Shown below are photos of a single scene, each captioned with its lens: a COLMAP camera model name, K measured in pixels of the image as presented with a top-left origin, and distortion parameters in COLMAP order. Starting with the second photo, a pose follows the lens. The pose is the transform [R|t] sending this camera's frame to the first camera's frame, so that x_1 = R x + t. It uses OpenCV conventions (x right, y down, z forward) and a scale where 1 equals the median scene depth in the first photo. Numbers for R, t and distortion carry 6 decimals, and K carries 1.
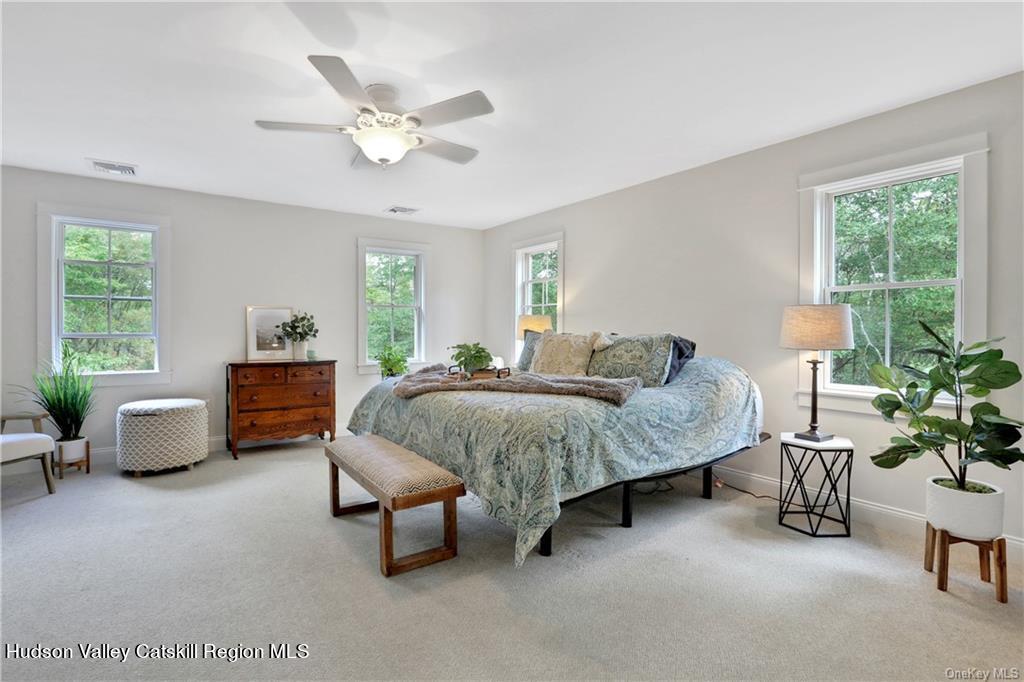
lens RADIAL K [[478.0, 0, 487.5], [0, 478.0, 335.7], [0, 0, 1]] dist [-0.032606, 0.006398]
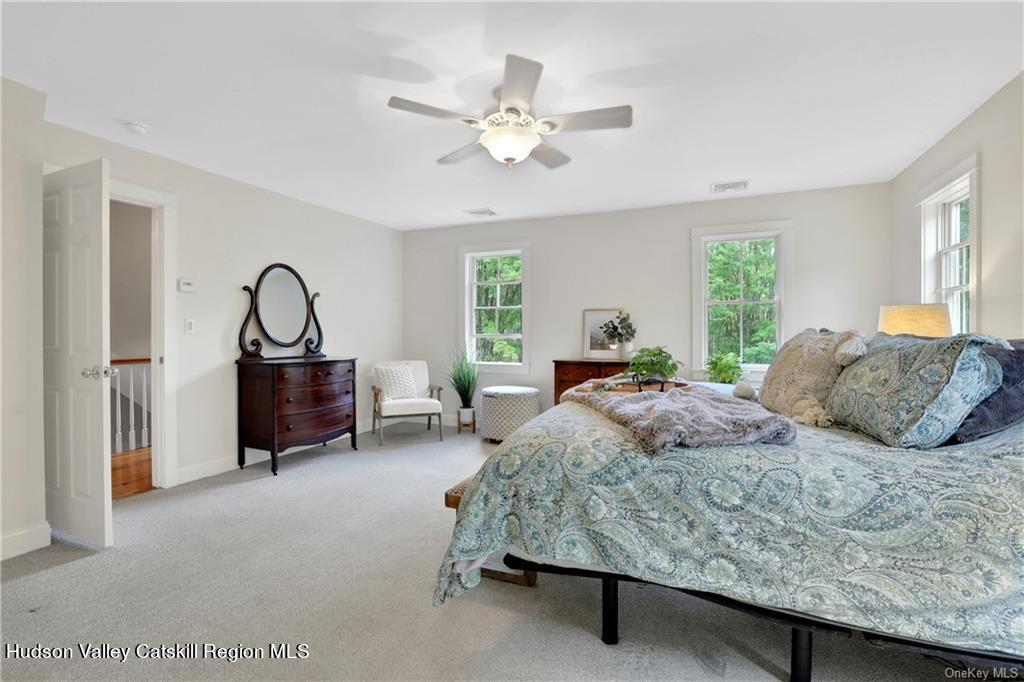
lens RADIAL K [[478.0, 0, 509.4], [0, 478.0, 338.5], [0, 0, 1]] dist [-0.032606, 0.006398]
pose [[0.529675, 0.007756, -0.848165, 0.655673], [-0.004780, 0.999970, 0.006159, -0.001826], [0.848187, 0.000792, 0.529696, 0.500377]]
